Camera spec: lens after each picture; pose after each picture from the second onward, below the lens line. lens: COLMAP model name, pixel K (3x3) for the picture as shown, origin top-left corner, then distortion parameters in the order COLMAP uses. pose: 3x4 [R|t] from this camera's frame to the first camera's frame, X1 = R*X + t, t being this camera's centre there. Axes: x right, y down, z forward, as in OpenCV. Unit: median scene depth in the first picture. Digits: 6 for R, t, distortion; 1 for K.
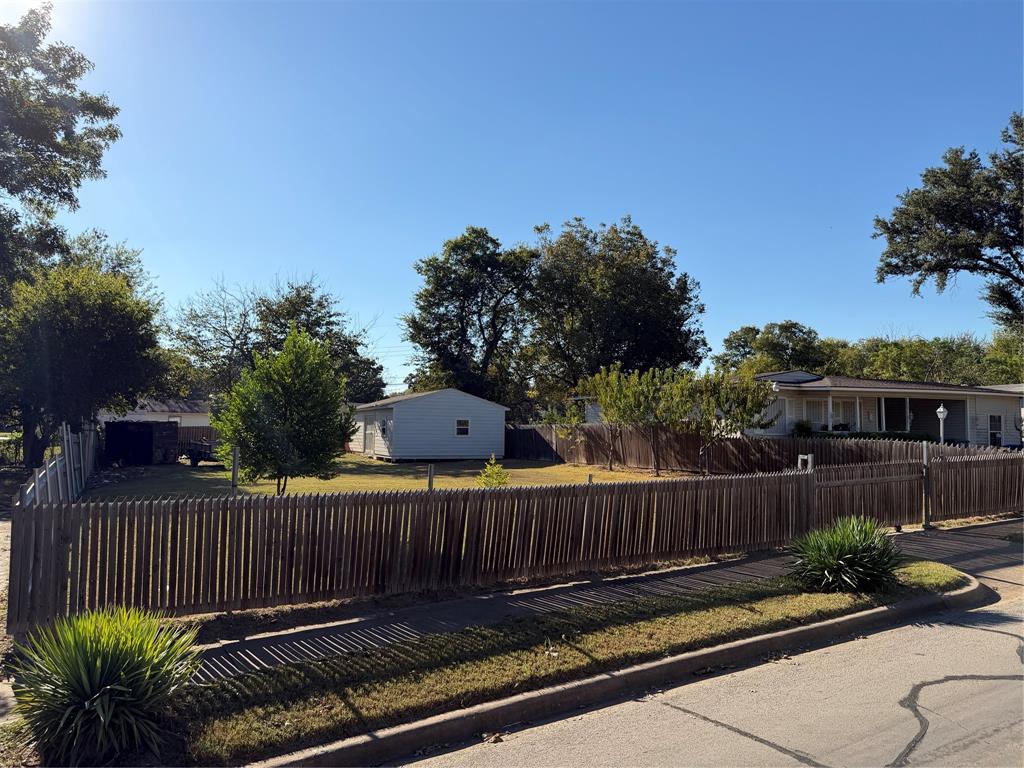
lens RADIAL K [[724.2, 0, 512.4], [0, 724.2, 380.7], [0, 0, 1]] dist [0.162933, -0.286764]
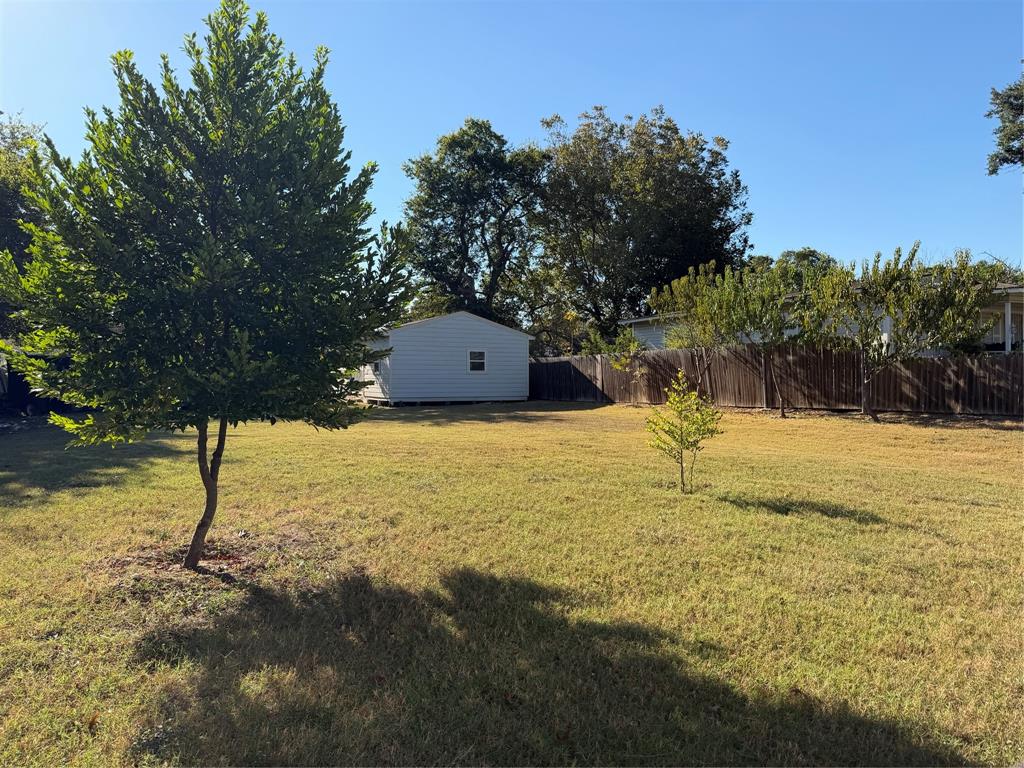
lens RADIAL K [[724.2, 0, 512.4], [0, 724.2, 380.7], [0, 0, 1]] dist [0.162933, -0.286764]
pose [[0.999182, -0.013224, 0.038225, -0.046692], [0.010399, 0.997264, 0.073190, 0.021705], [-0.039088, -0.072732, 0.996585, 0.161693]]
